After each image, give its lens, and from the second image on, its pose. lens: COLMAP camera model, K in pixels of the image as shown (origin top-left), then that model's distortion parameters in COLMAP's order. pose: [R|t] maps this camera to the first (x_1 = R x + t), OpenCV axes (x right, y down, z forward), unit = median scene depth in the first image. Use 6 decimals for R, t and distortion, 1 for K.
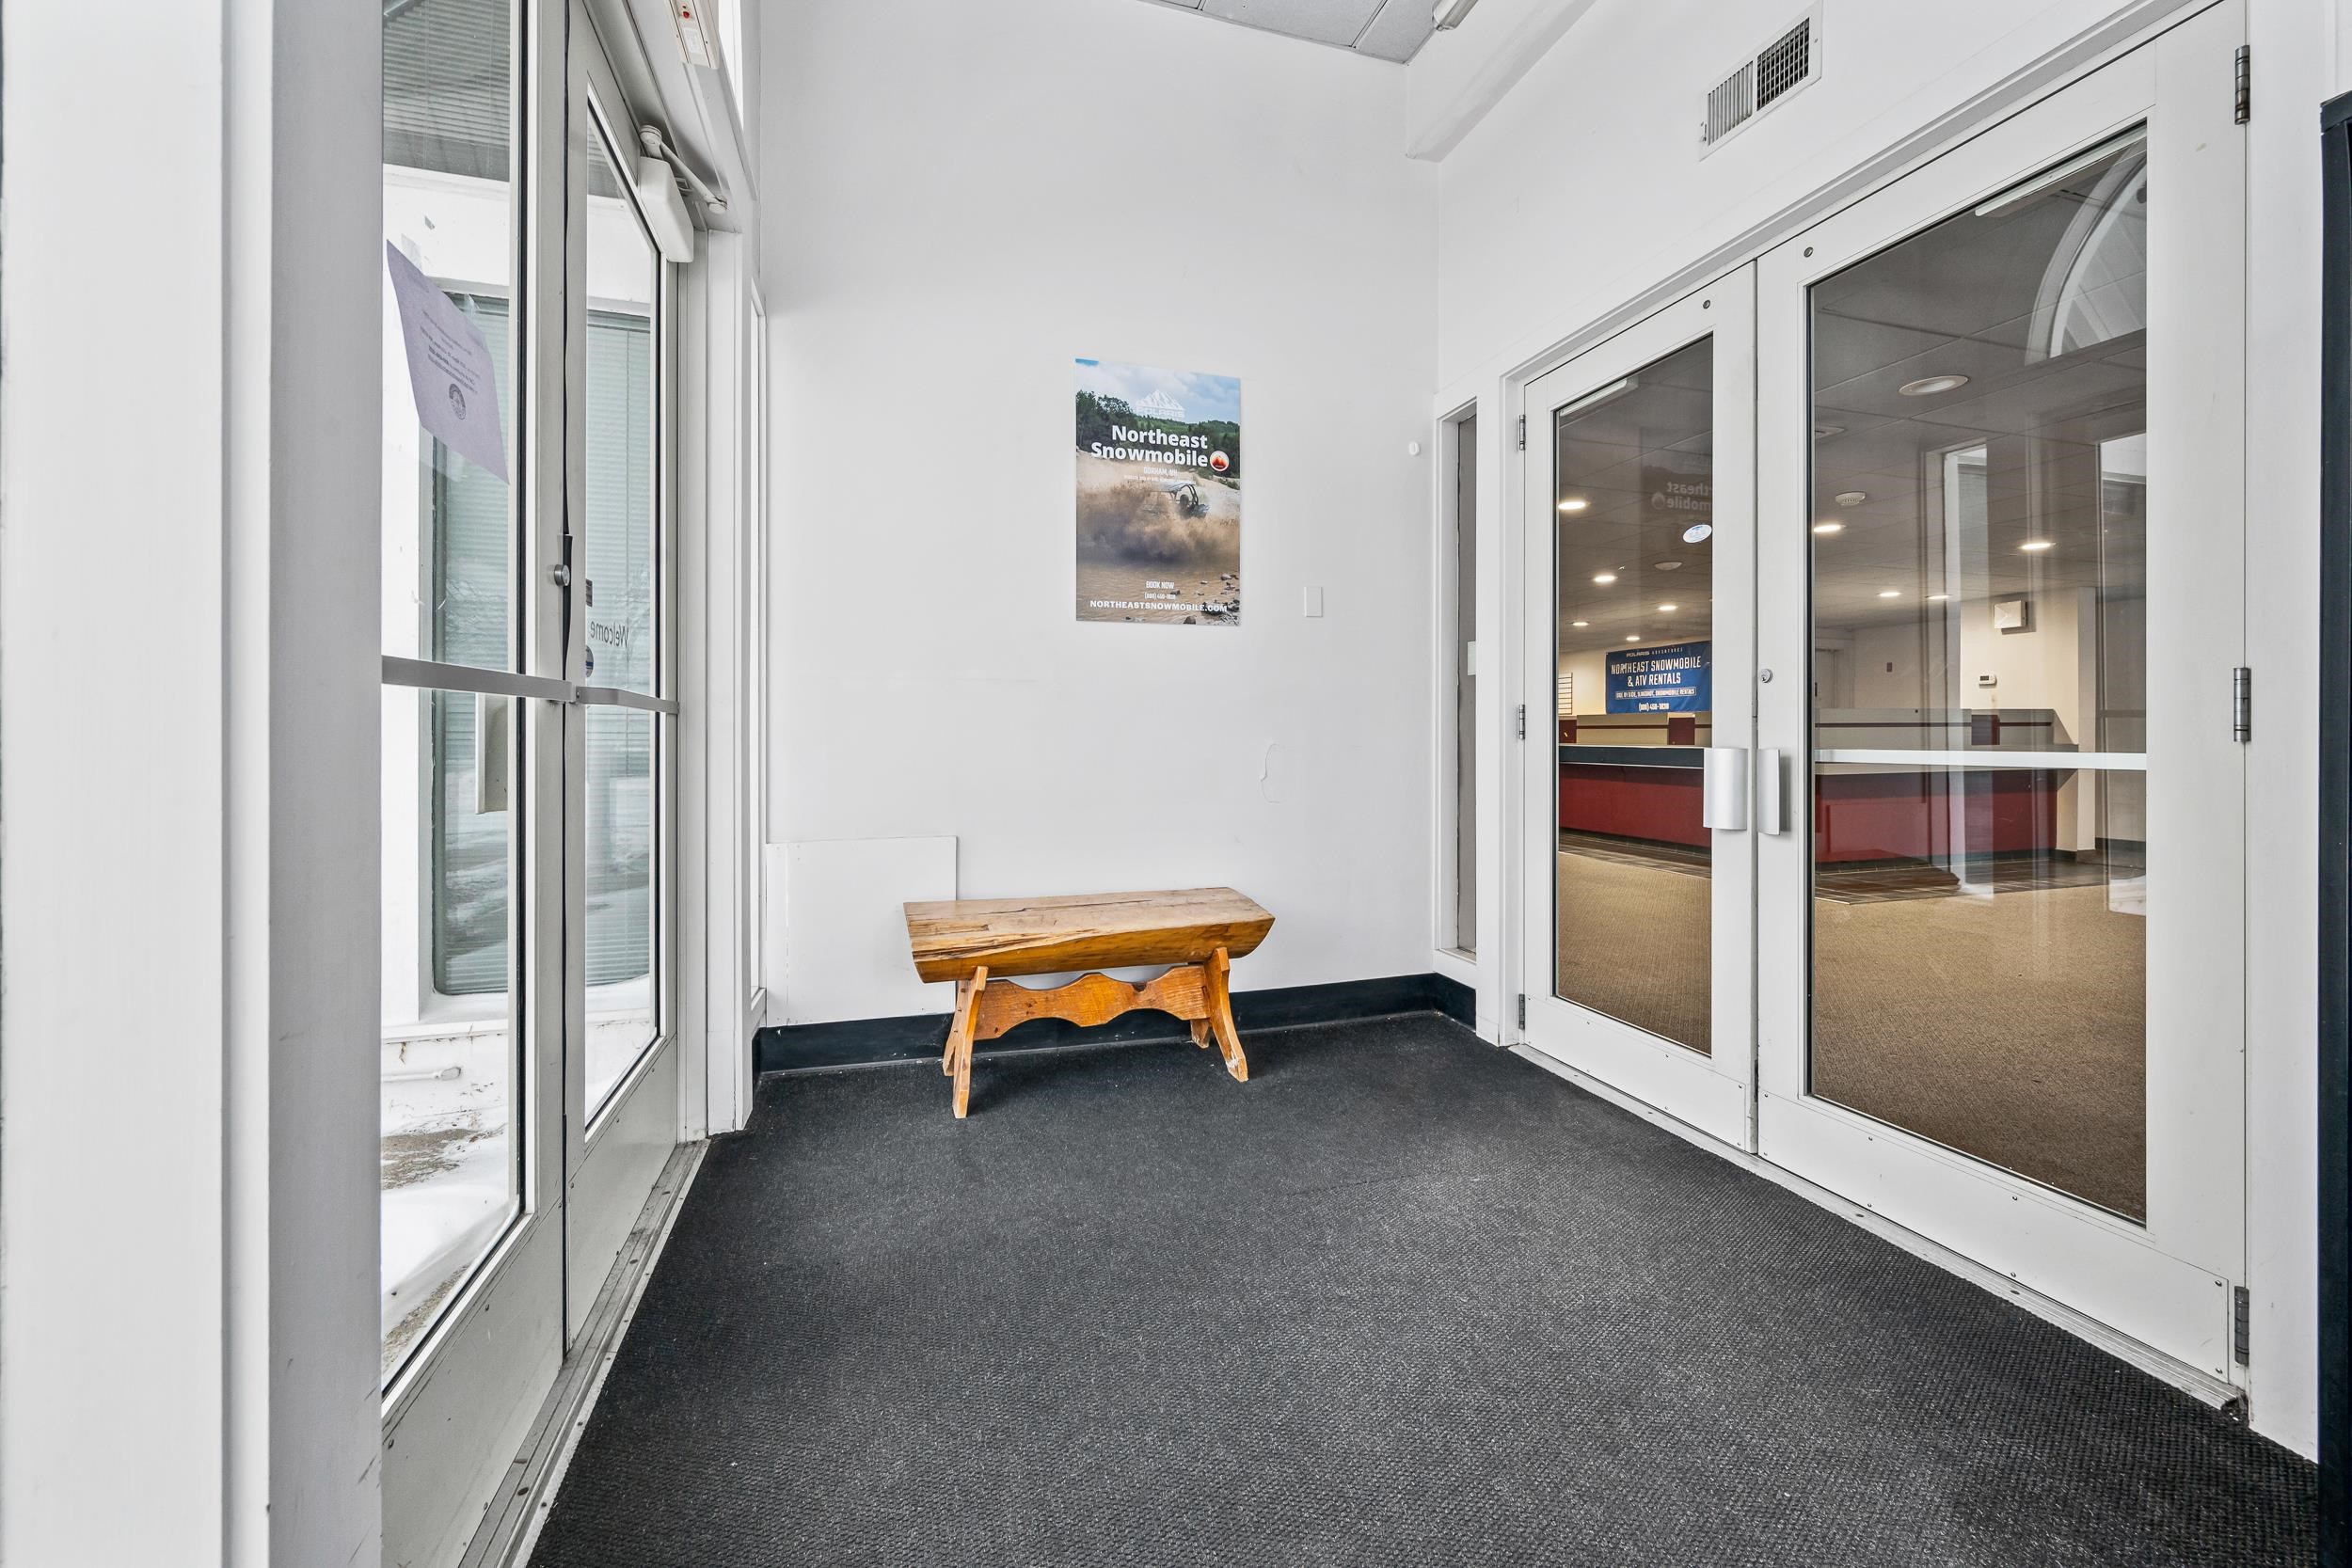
lens RADIAL K [[944.9, 0, 1185.7], [0, 944.9, 736.4], [0, 0, 1]] dist [0.001373, 0.000153]
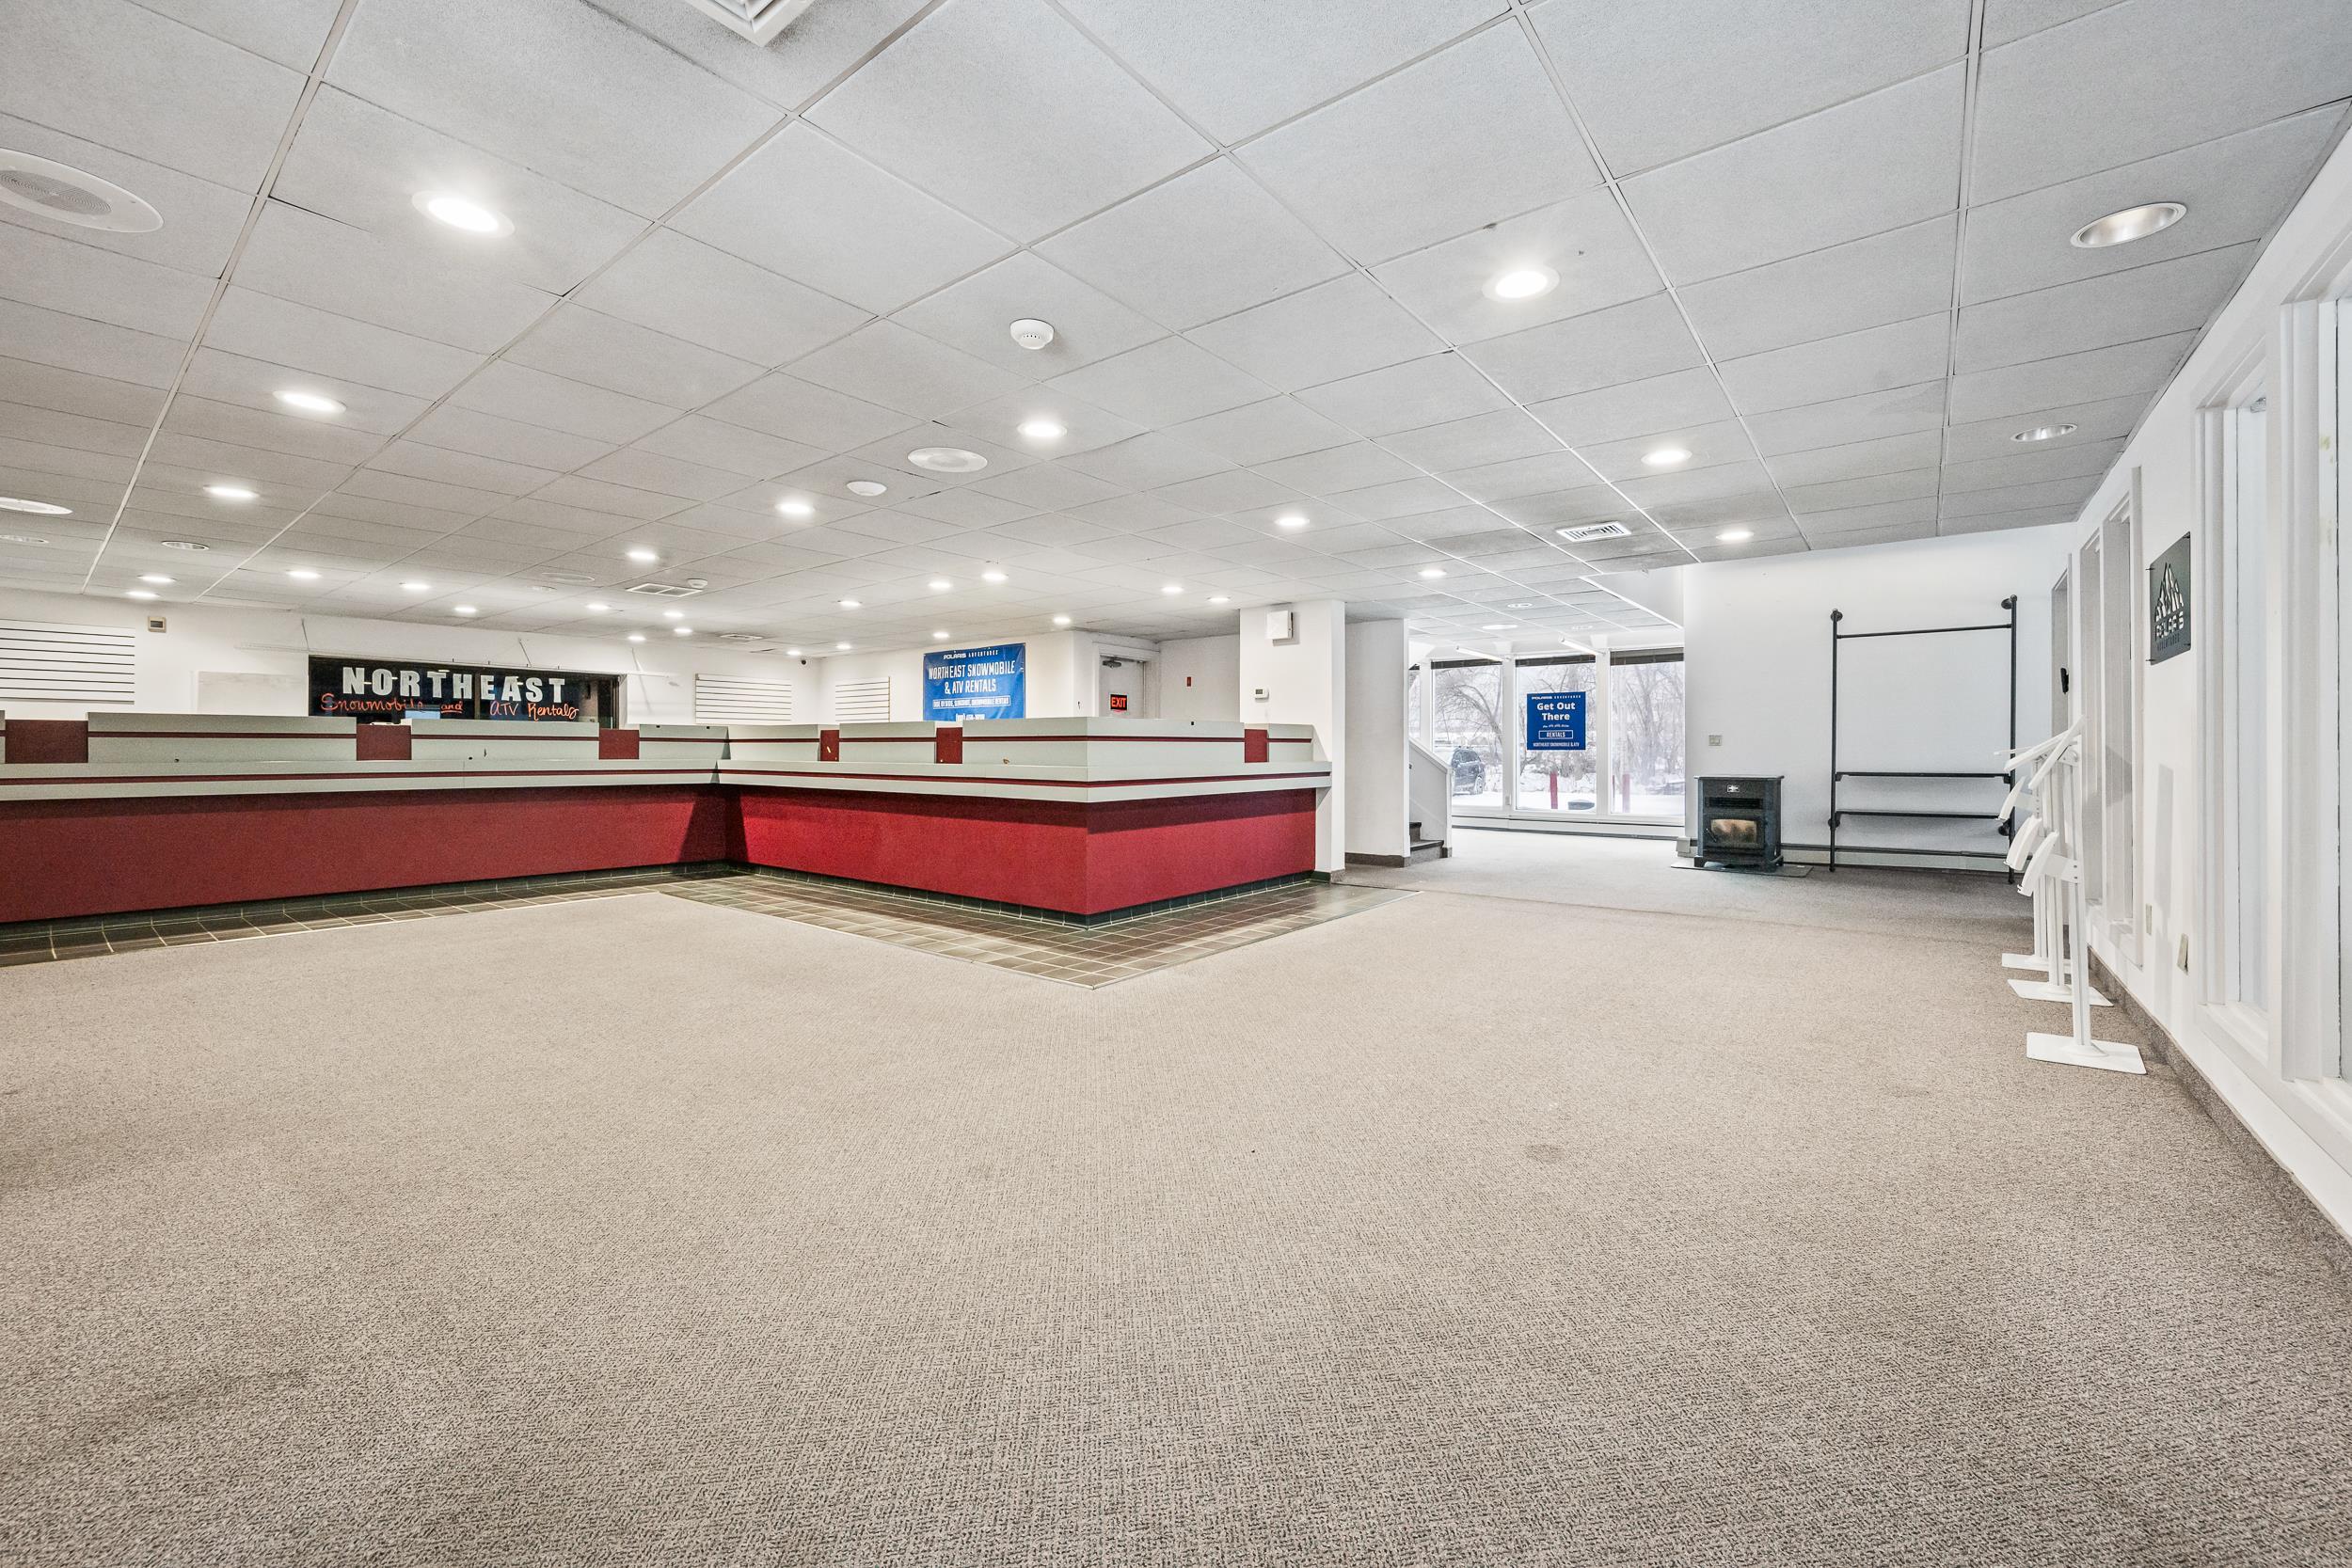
lens RADIAL K [[944.9, 0, 1185.7], [0, 944.9, 736.4], [0, 0, 1]] dist [0.001373, 0.000153]
pose [[0.824009, 0.011129, 0.566467, 0.179198], [-0.001880, 0.999855, -0.016909, -0.000443], [-0.566574, 0.012868, 0.823911, 0.189959]]
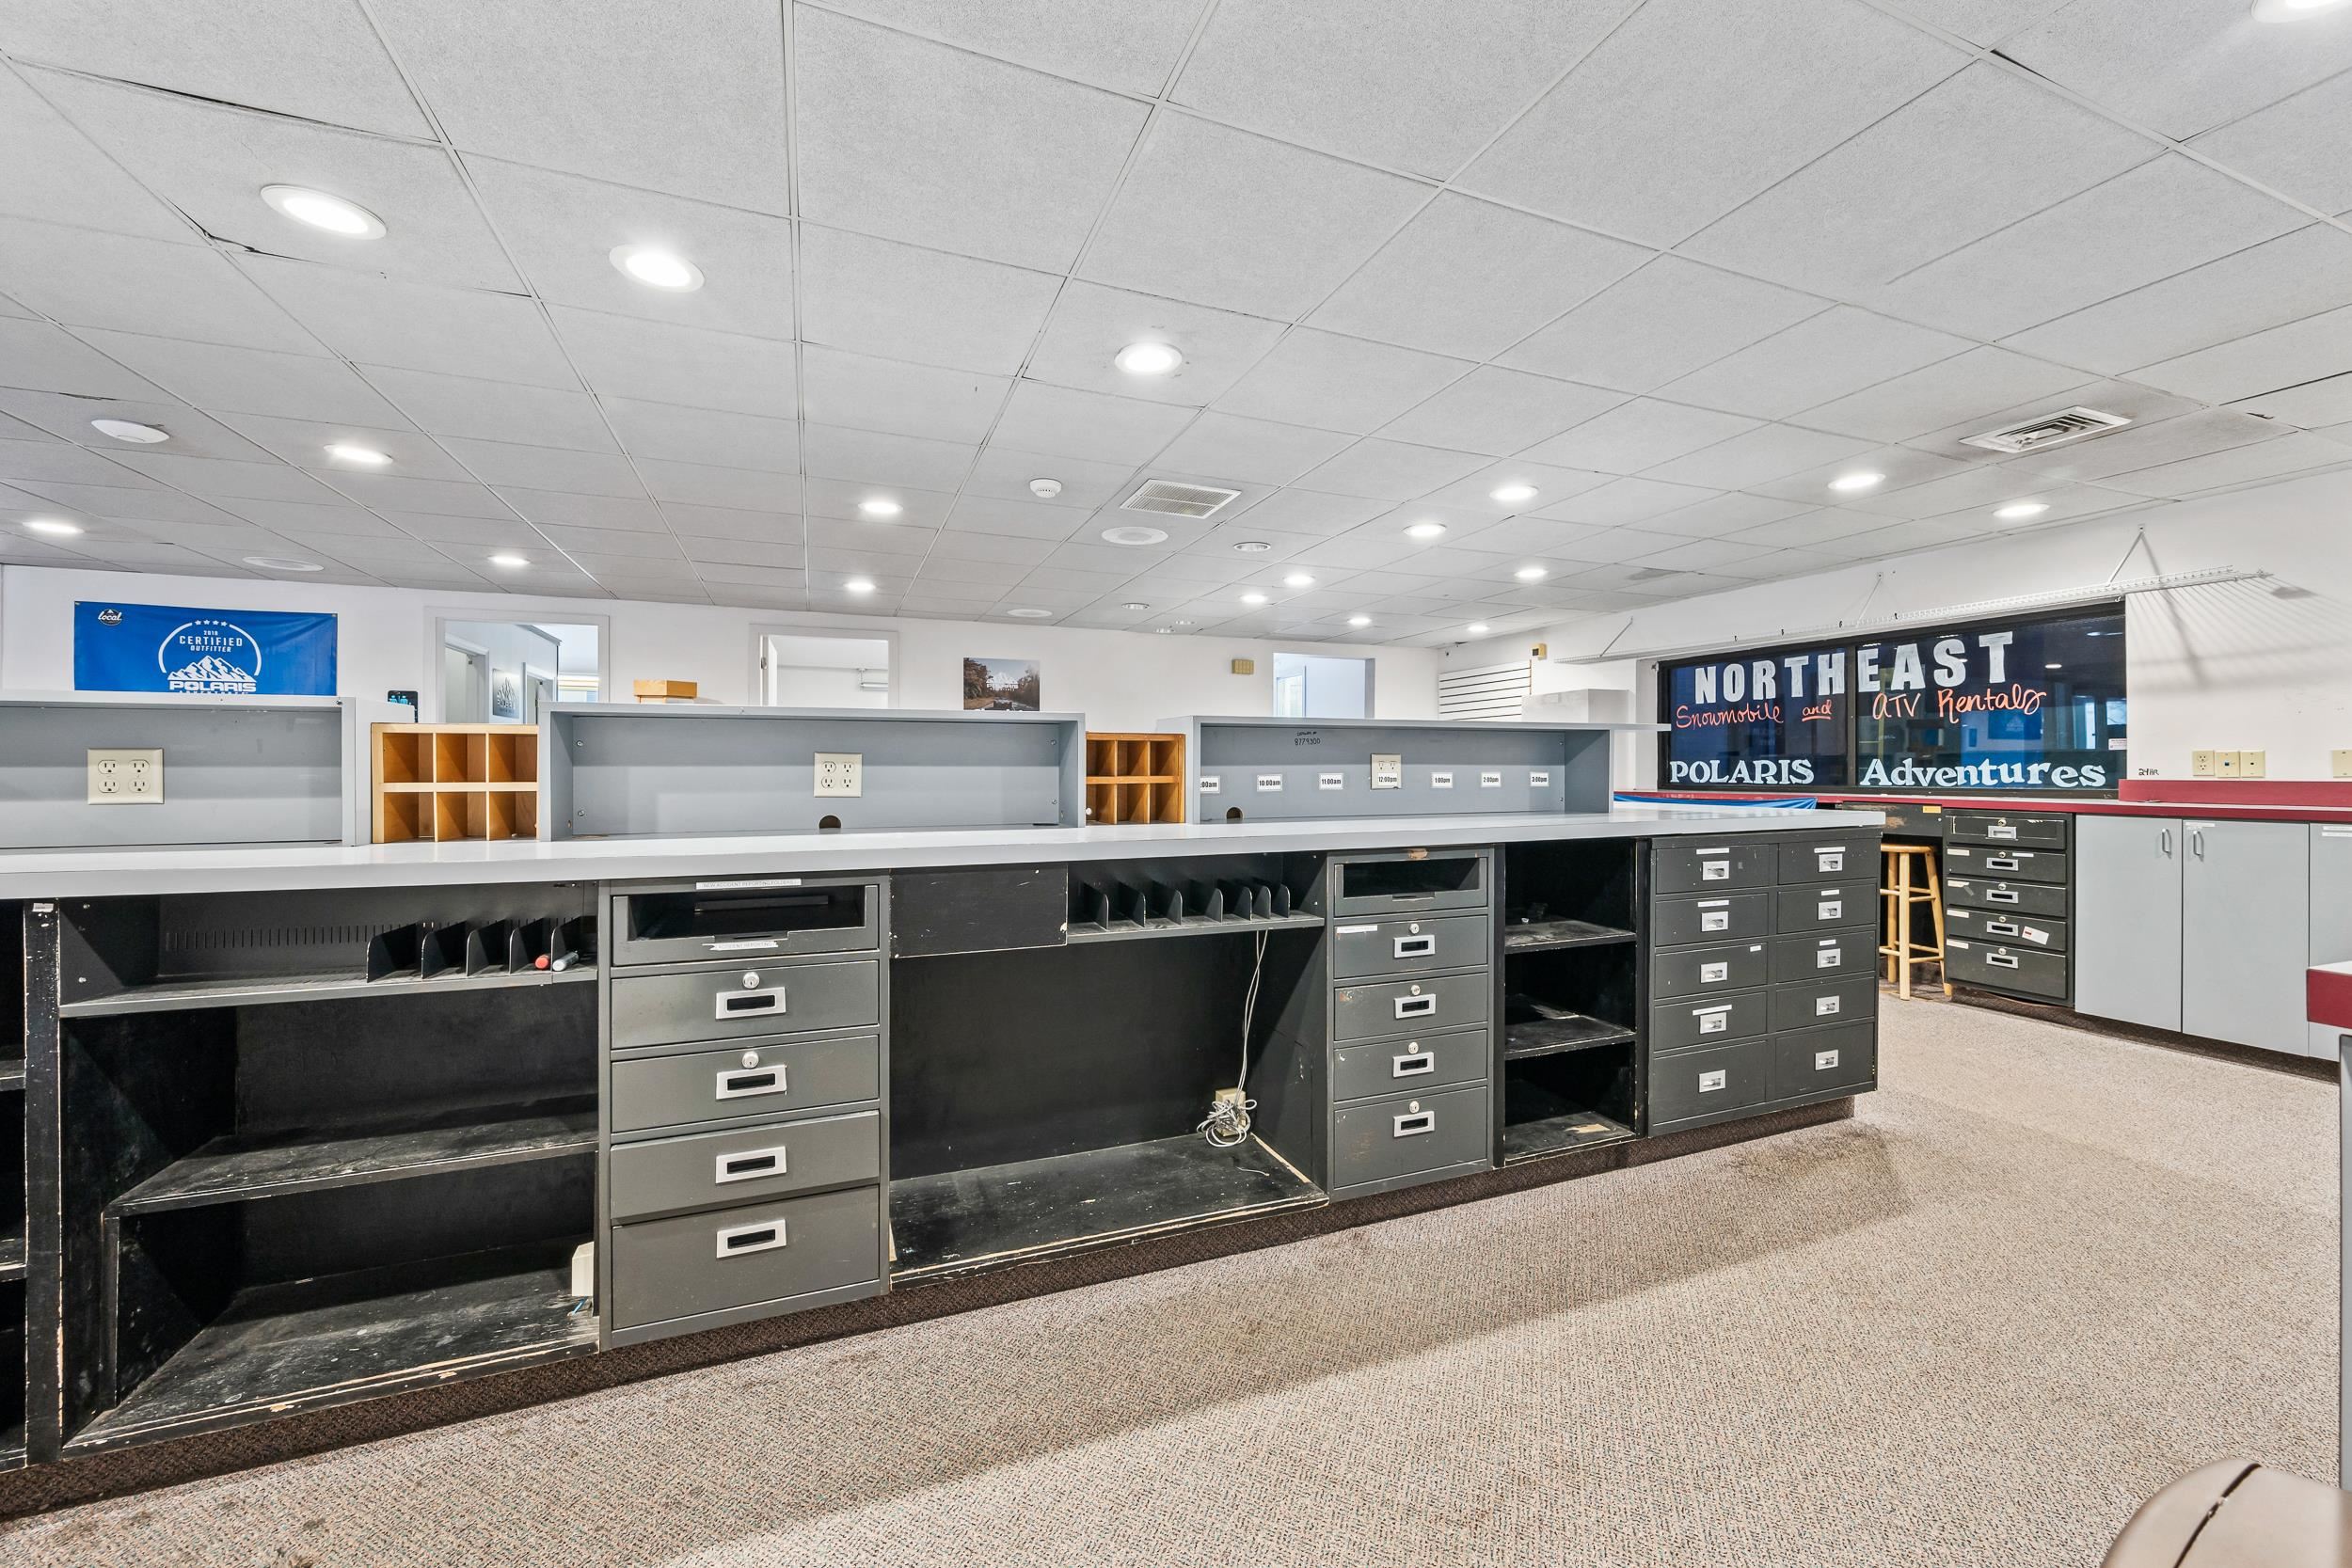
lens RADIAL K [[954.2, 0, 1172.2], [0, 954.2, 780.2], [0, 0, 1]] dist [-0.000657, -0.000106]
pose [[0.077559, 0.005569, -0.996972, 0.609899], [0.001055, 0.999983, 0.005668, -0.005106], [0.996987, -0.001491, 0.077552, 0.873441]]
